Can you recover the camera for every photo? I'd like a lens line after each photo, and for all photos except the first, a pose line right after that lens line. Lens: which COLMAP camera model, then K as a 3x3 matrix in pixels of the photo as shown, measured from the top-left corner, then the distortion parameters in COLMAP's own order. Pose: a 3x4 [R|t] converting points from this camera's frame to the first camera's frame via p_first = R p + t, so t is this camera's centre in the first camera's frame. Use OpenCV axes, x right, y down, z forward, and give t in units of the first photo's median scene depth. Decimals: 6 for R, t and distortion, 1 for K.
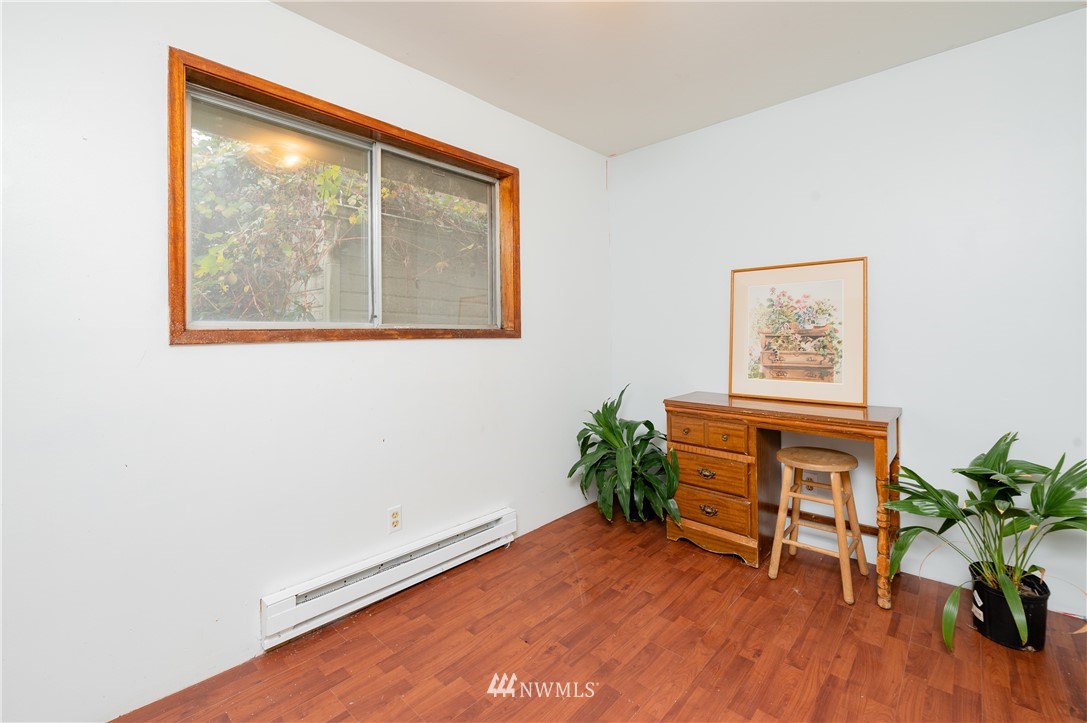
lens RADIAL K [[461.6, 0, 542.0], [0, 461.6, 334.9], [0, 0, 1]] dist [-0.002200, -0.000556]
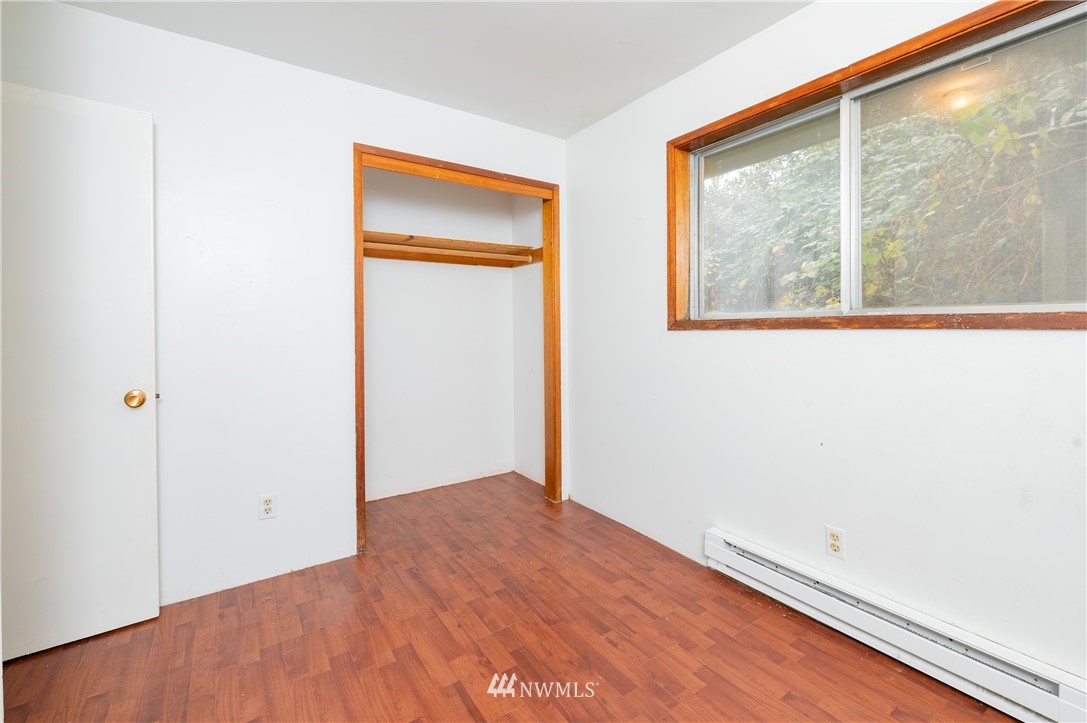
lens RADIAL K [[465.6, 0, 545.3], [0, 465.6, 329.9], [0, 0, 1]] dist [-0.000668, -0.000372]
pose [[-0.211750, 0.018482, -0.977149, 0.729647], [0.009197, 0.999815, 0.016918, -0.009126], [0.977281, -0.005404, -0.211881, 0.785607]]
